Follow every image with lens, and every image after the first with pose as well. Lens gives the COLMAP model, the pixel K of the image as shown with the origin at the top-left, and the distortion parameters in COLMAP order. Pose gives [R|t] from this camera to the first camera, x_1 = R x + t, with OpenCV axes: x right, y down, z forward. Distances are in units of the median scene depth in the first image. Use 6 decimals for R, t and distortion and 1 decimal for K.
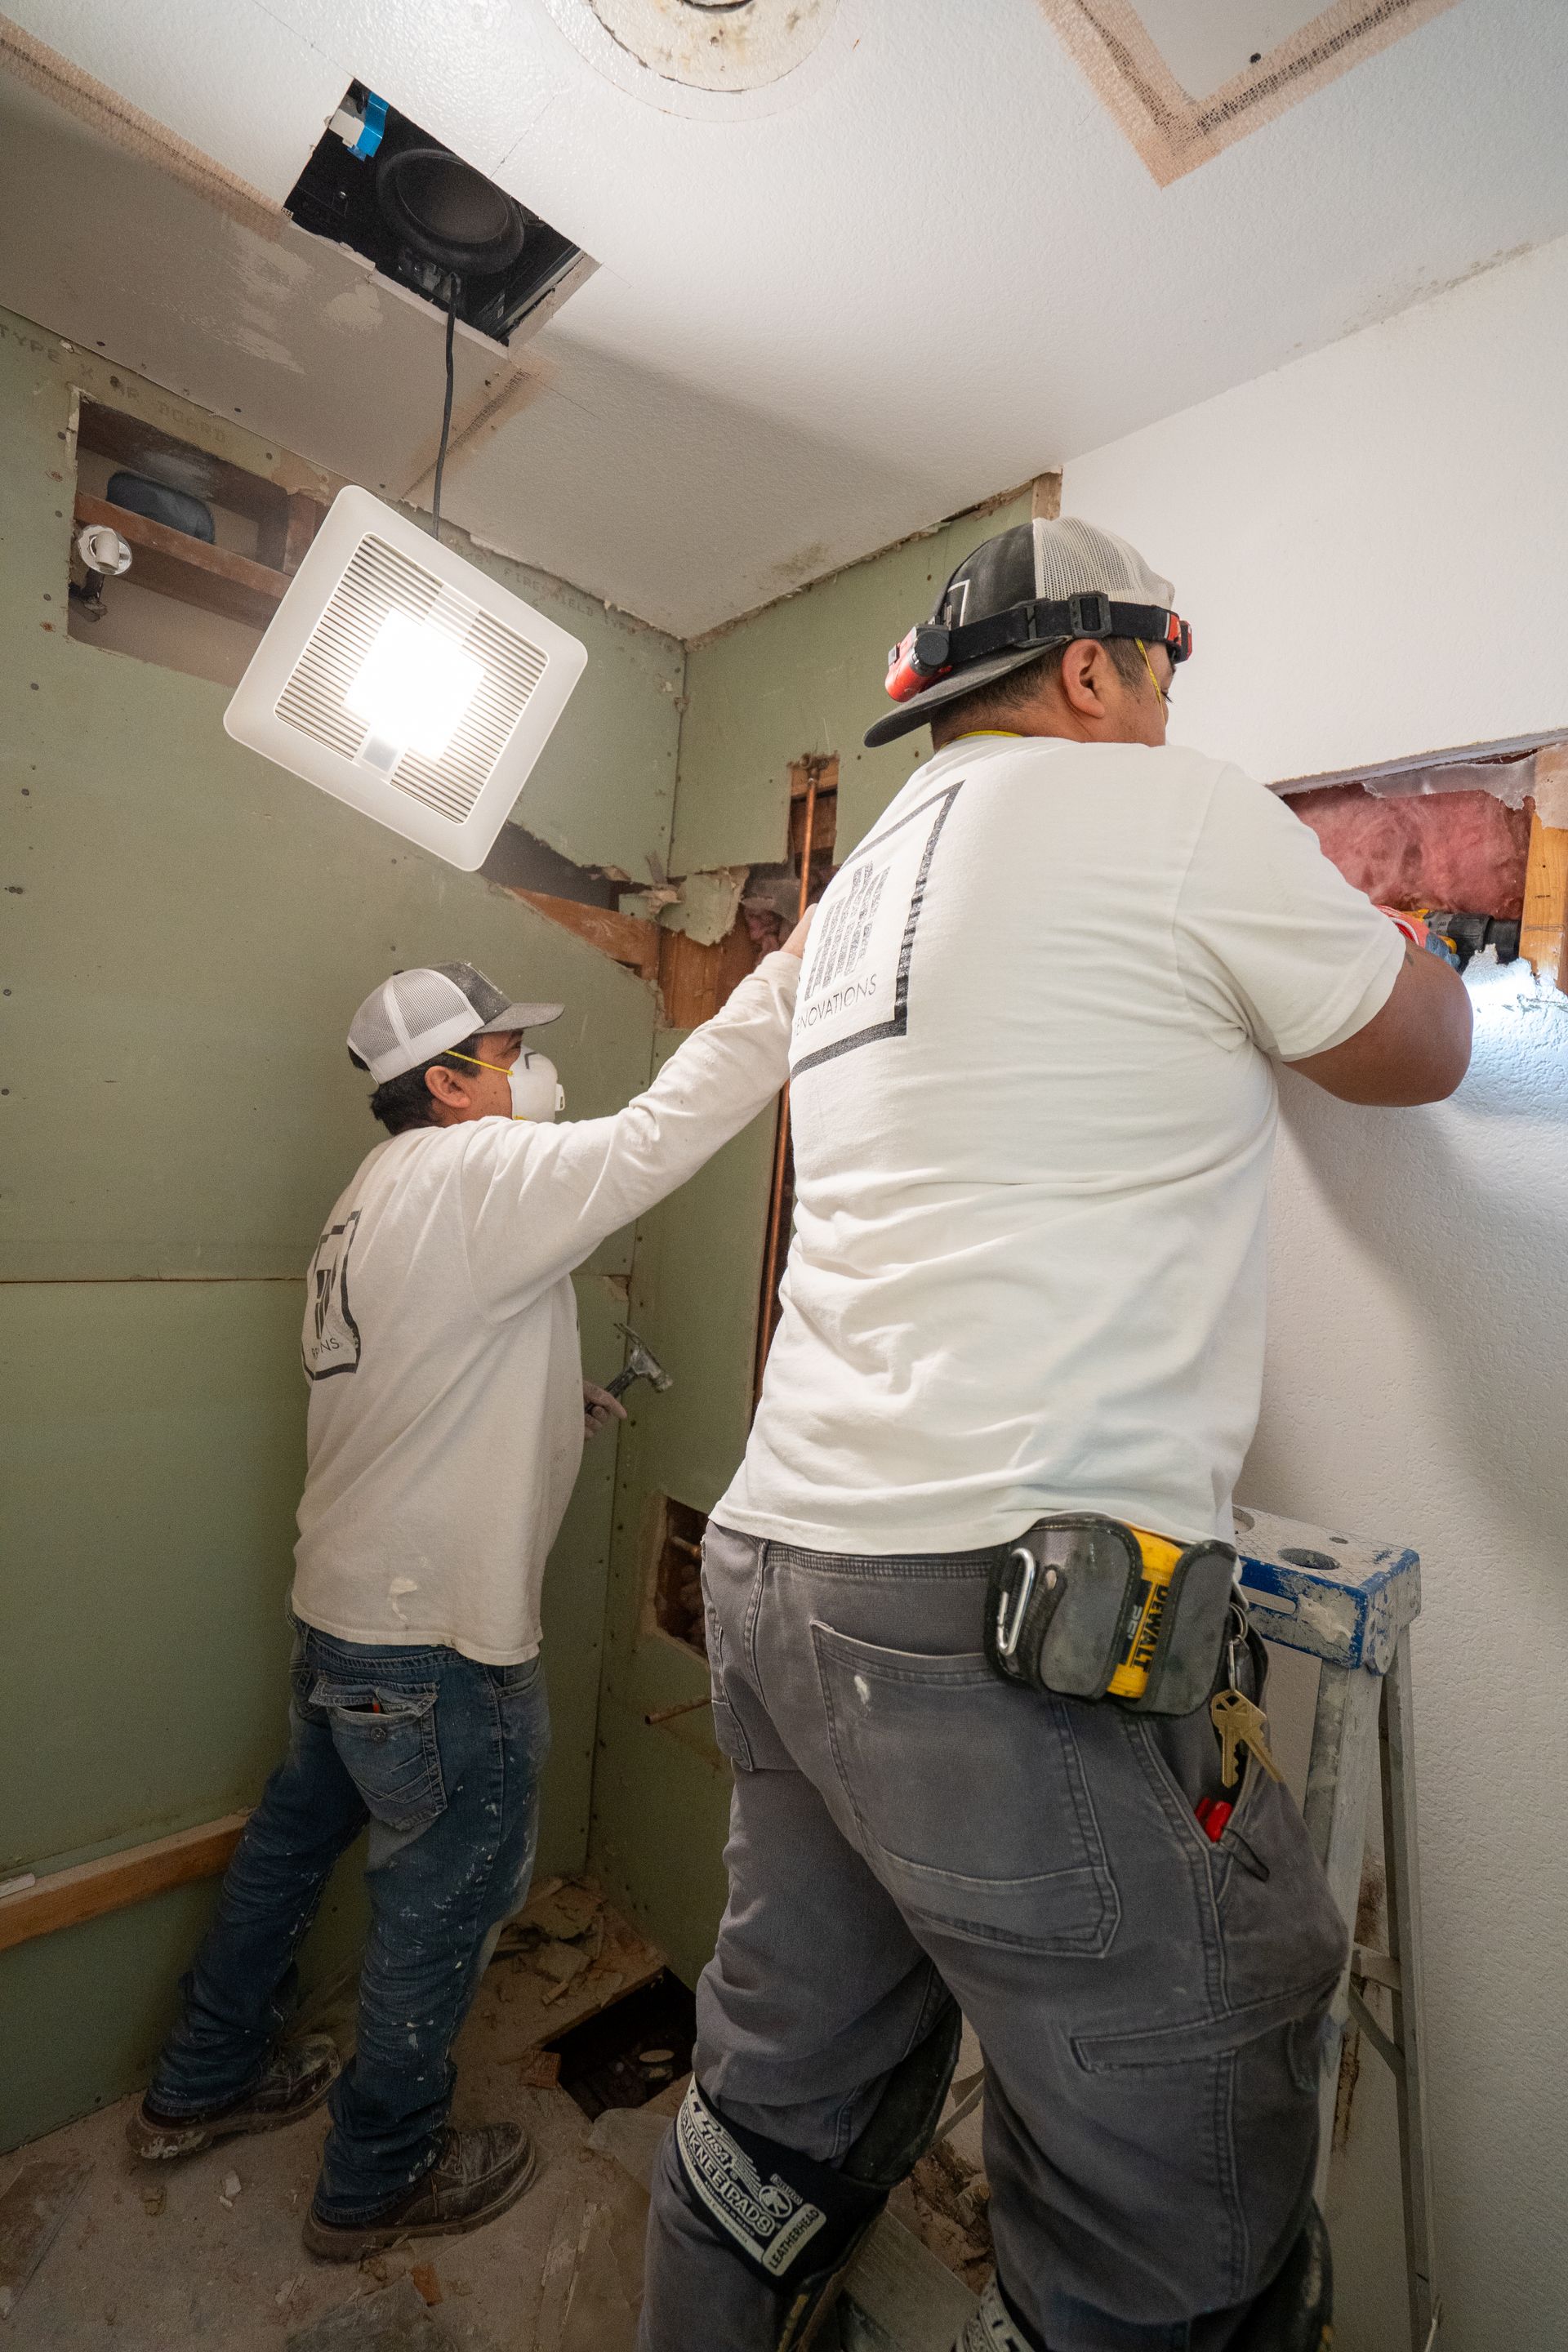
lens RADIAL K [[1182.7, 0, 790.8], [0, 1182.7, 1243.4], [0, 0, 1]] dist [-0.054280, 0.023077]
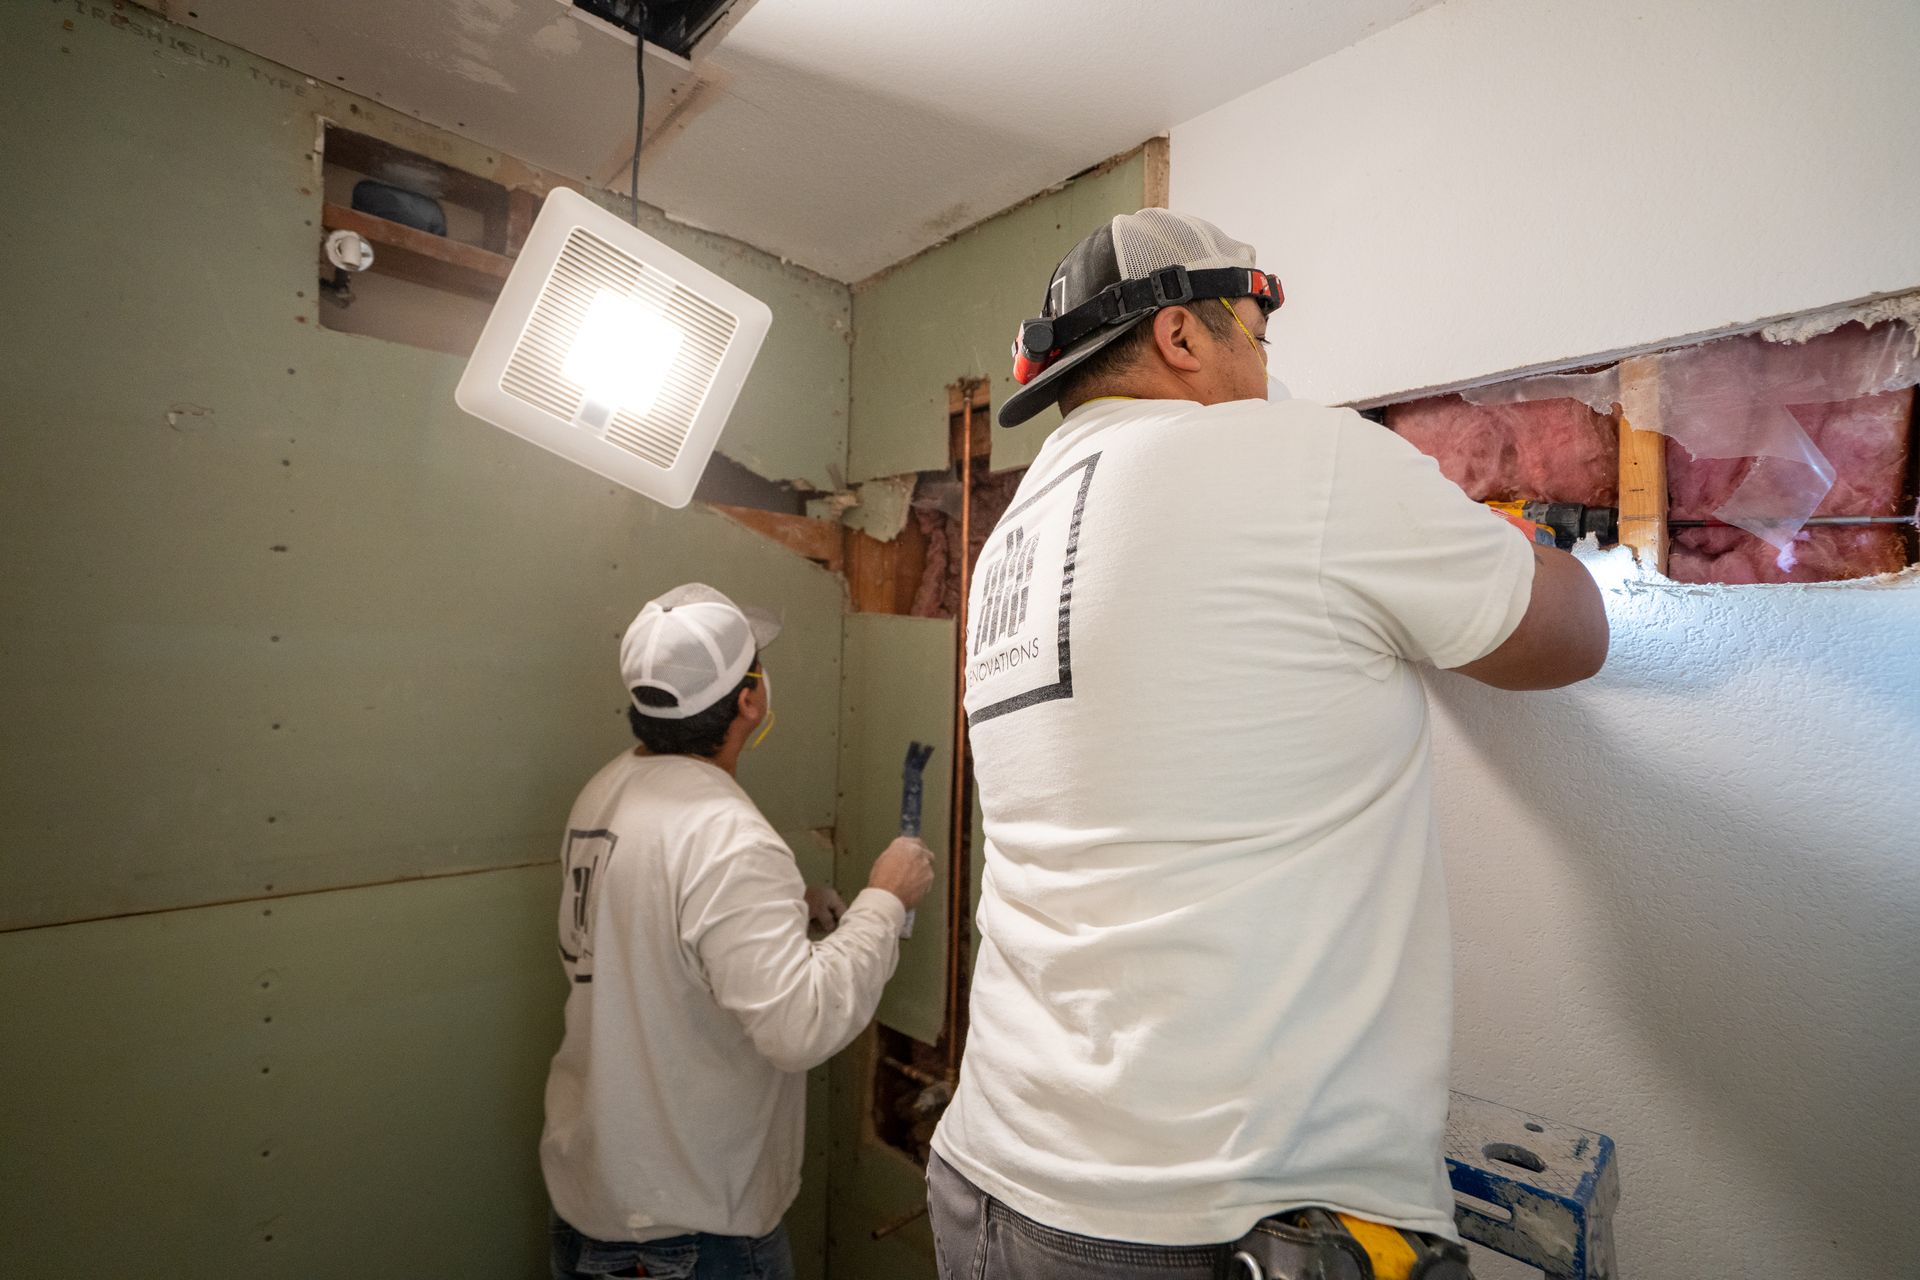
lens RADIAL K [[957.2, 0, 955.4], [0, 957.2, 677.9], [0, 0, 1]] dist [-0.063713, 0.029949]
pose [[0.998107, -0.060955, 0.008180, -0.022776], [0.061293, 0.996826, -0.050799, -0.088036], [-0.005058, 0.051204, 0.998675, 0.084828]]
